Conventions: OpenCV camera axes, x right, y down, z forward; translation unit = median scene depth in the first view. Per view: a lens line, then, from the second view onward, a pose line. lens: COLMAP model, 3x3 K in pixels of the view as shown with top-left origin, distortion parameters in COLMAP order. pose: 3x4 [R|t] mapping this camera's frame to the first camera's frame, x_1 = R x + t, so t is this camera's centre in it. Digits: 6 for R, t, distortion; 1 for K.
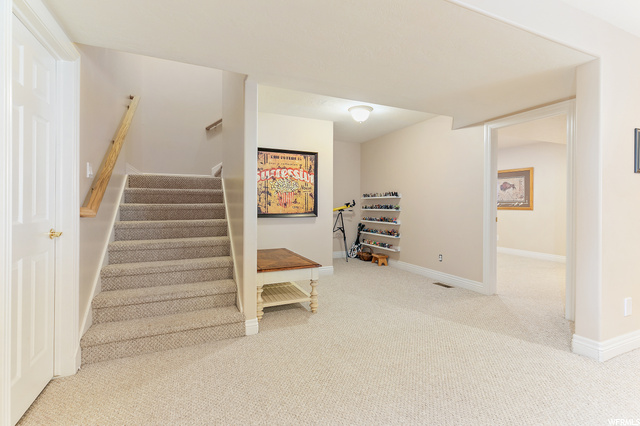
lens RADIAL K [[295.6, 0, 320.7], [0, 295.6, 209.4], [0, 0, 1]] dist [0.001370, -0.000154]
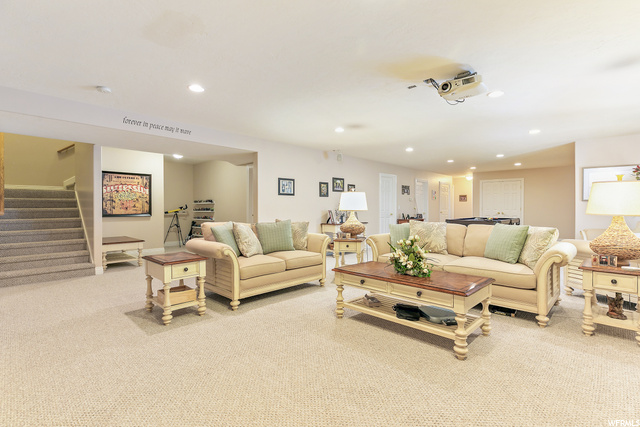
lens RADIAL K [[295.6, 0, 319.7], [0, 295.6, 210.5], [0, 0, 1]] dist [0.001370, -0.000154]
pose [[0.920933, -0.010002, 0.389593, 0.220019], [0.012457, 0.999915, -0.003775, 0.014607], [-0.389522, 0.008330, 0.920979, -0.857849]]
